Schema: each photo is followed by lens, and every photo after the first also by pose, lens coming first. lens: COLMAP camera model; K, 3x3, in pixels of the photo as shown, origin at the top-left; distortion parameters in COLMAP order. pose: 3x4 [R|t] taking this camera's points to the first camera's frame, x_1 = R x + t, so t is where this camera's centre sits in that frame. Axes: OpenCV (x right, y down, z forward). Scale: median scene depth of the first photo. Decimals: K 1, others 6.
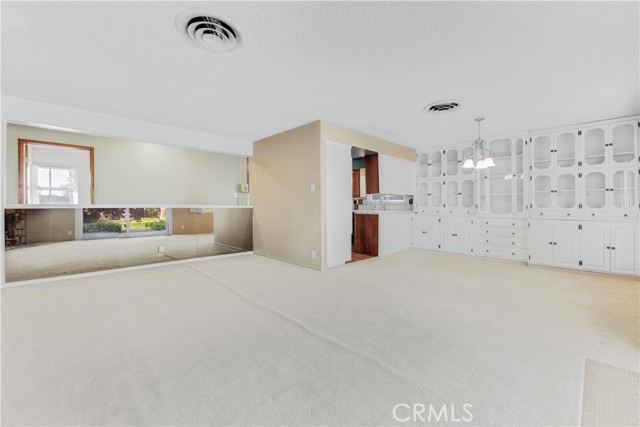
lens RADIAL K [[262.3, 0, 320.1], [0, 262.3, 204.6], [0, 0, 1]] dist [-0.001060, -0.000377]
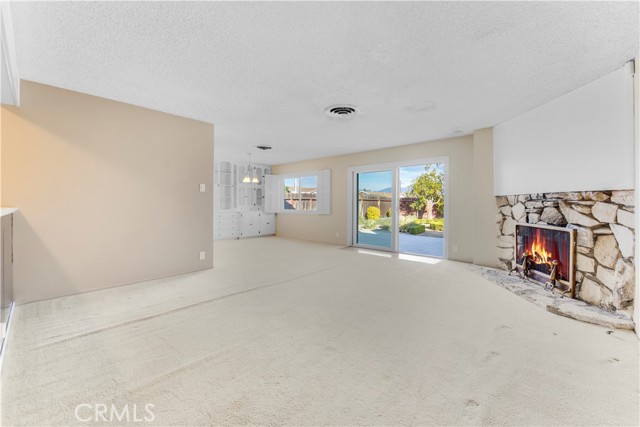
lens RADIAL K [[262.3, 0, 320.1], [0, 262.3, 204.6], [0, 0, 1]] dist [-0.001060, -0.000377]
pose [[-0.066118, -0.009586, 0.997766, -1.018151], [-0.002118, 0.999953, 0.009466, -0.012635], [-0.997810, -0.001488, -0.066135, 0.614121]]
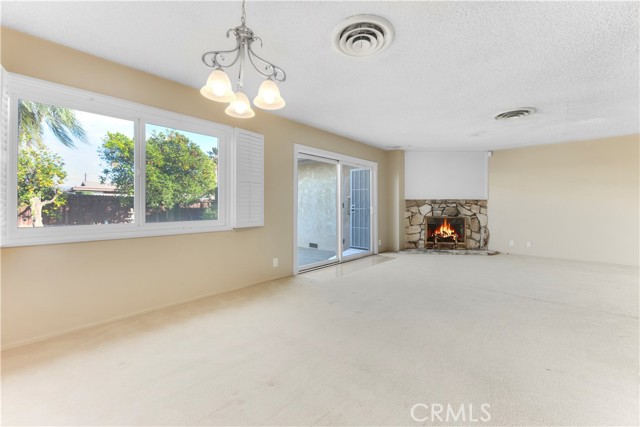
lens RADIAL K [[262.3, 0, 320.1], [0, 262.3, 204.6], [0, 0, 1]] dist [-0.001060, -0.000377]
pose [[-0.995559, -0.011644, -0.093419, 0.560603], [-0.011415, 0.999930, -0.002989, 0.000478], [0.093447, -0.001910, -0.995622, 1.296155]]
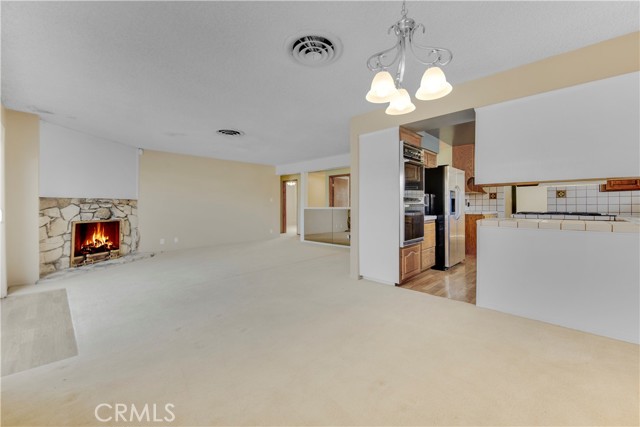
lens RADIAL K [[262.3, 0, 320.1], [0, 262.3, 204.6], [0, 0, 1]] dist [-0.001060, -0.000377]
pose [[0.039626, -0.009474, -0.999170, 0.909006], [0.003481, 0.999950, -0.009343, 0.000593], [0.999209, -0.003108, 0.039657, 0.825110]]
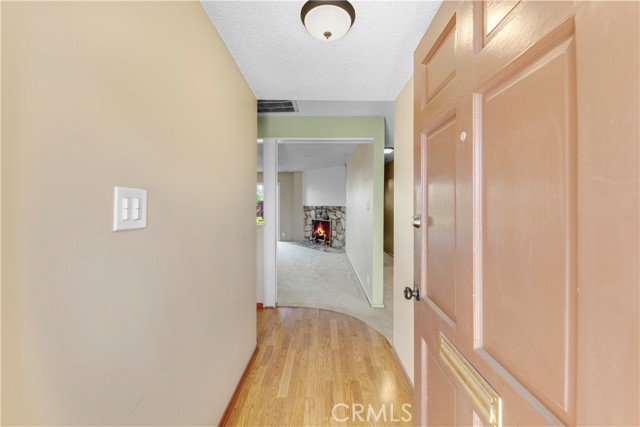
lens RADIAL K [[262.3, 0, 320.1], [0, 262.3, 204.6], [0, 0, 1]] dist [-0.001060, -0.000377]
pose [[-0.712078, -0.010744, 0.702018, -1.579816], [-0.012062, 0.999923, 0.003068, -0.056720], [-0.701997, -0.006283, -0.712153, 1.232454]]
